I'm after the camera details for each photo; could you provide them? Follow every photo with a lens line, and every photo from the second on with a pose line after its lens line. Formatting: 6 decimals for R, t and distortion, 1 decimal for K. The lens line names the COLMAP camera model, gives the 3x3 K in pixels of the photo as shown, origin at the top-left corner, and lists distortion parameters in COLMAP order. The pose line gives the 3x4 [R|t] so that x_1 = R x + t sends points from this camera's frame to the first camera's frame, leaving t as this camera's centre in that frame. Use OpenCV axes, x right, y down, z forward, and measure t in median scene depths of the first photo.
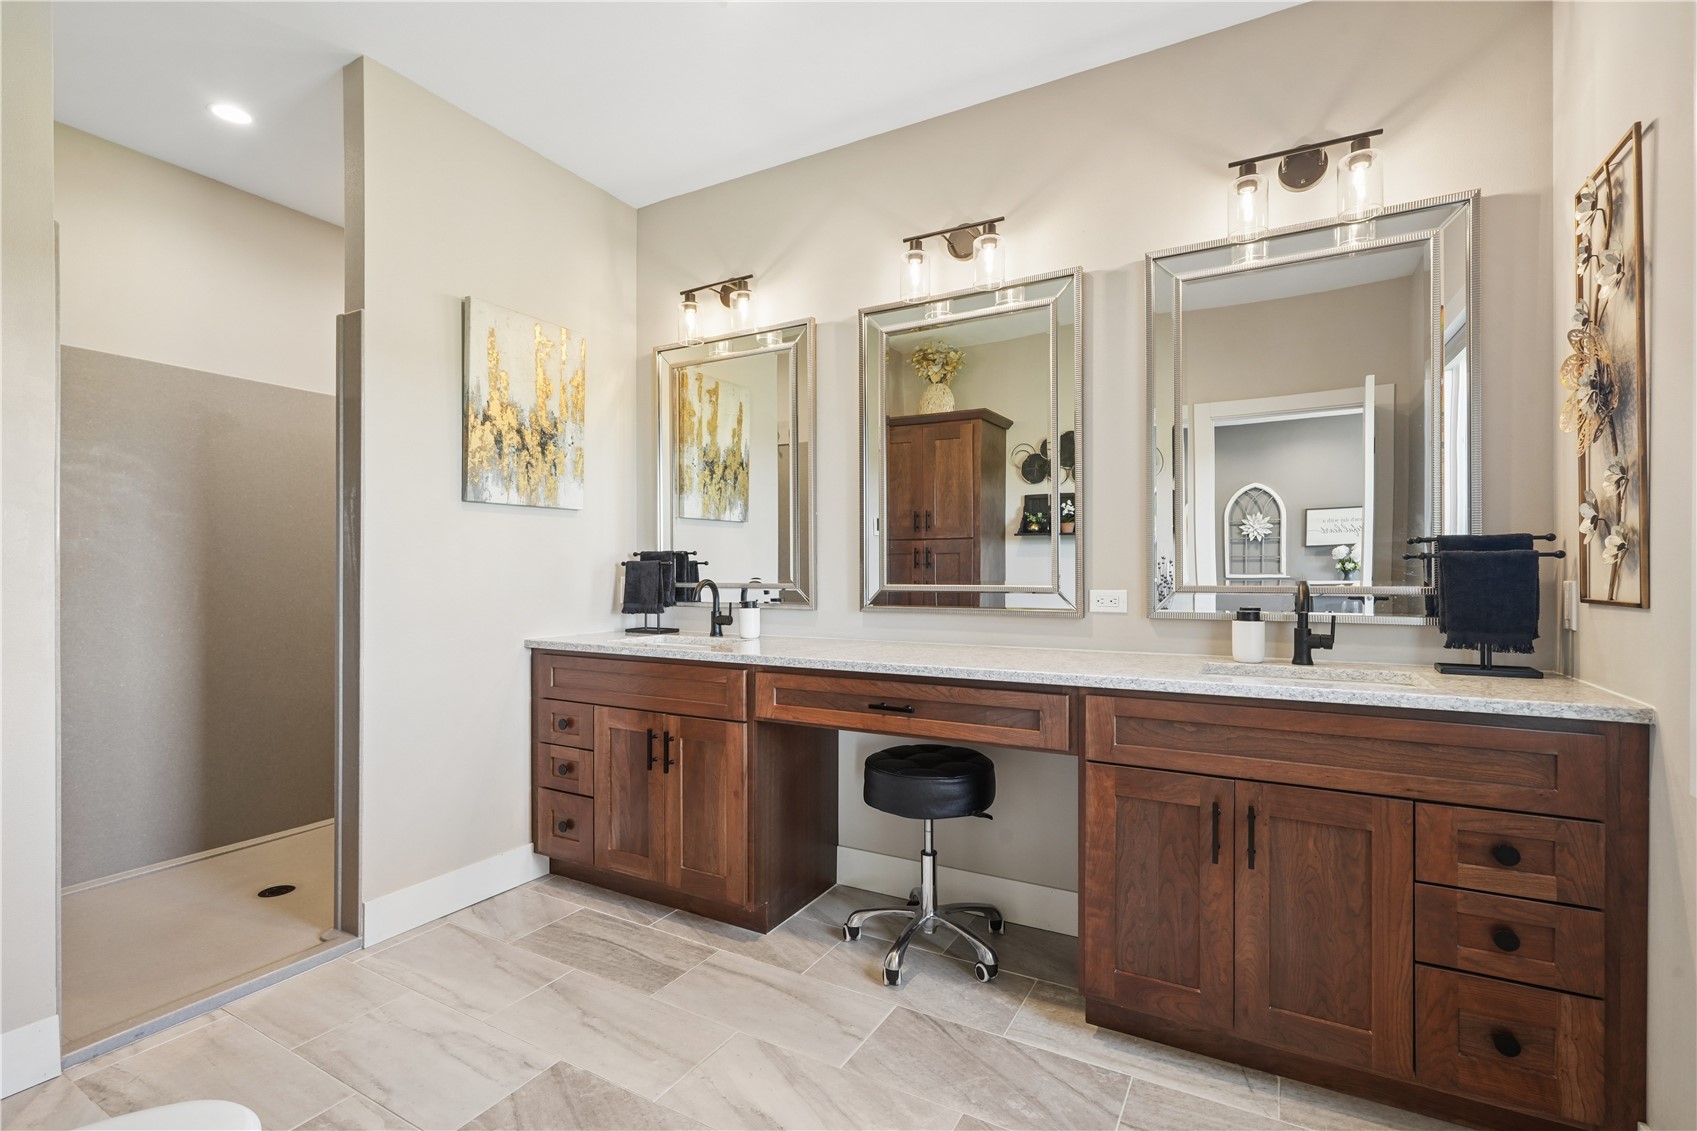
lens RADIAL K [[771.3, 0, 848.1], [0, 771.3, 575.4], [0, 0, 1]] dist [0.001319, 0.000666]
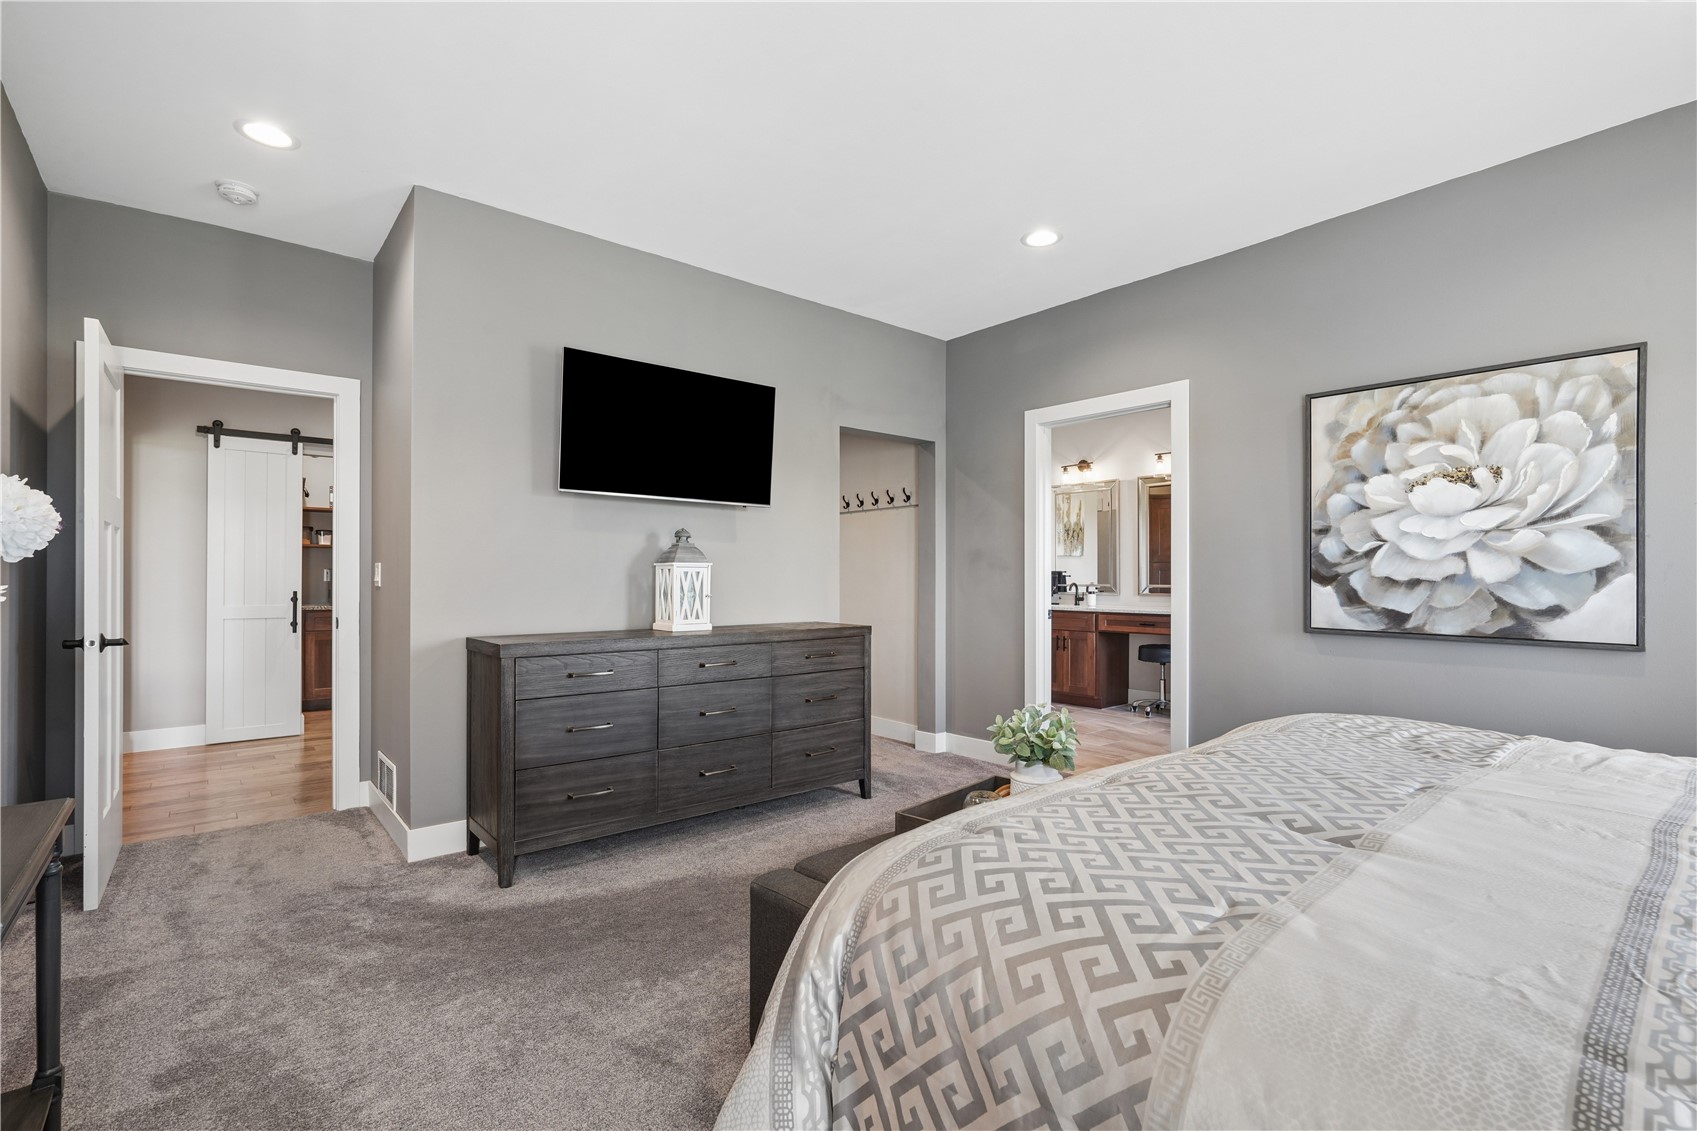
lens RADIAL K [[771.3, 0, 848.1], [0, 771.3, 575.4], [0, 0, 1]] dist [0.001319, 0.000666]
pose [[0.934664, -0.001800, -0.355529, 0.030326], [-0.001581, 0.999956, -0.009220, 0.007500], [0.355530, 0.009180, 0.934620, -2.012478]]
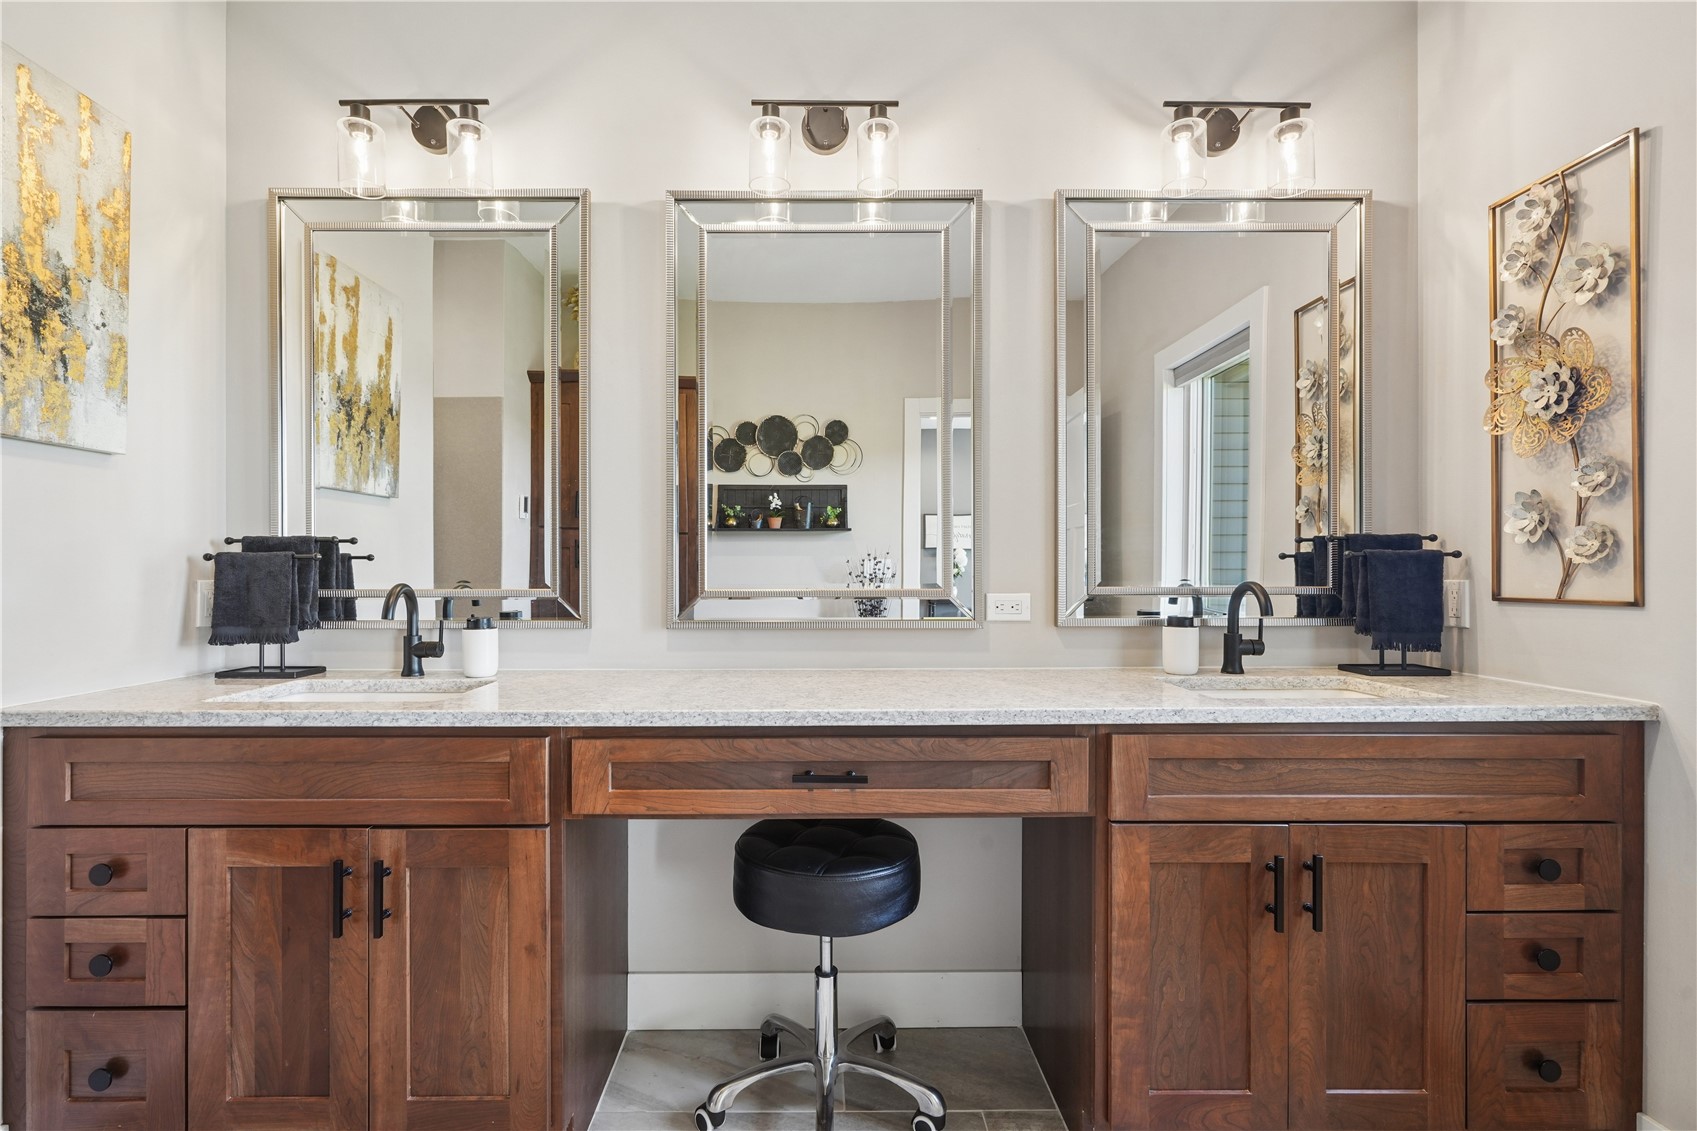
lens RADIAL K [[783.9, 0, 817.5], [0, 783.9, 575.3], [0, 0, 1]] dist [-0.000164, 0.000995]
pose [[0.869962, -0.001187, 0.493118, -0.250943], [0.002341, 0.999996, -0.001723, 0.000484], [-0.493113, 0.002654, 0.869961, 0.378618]]
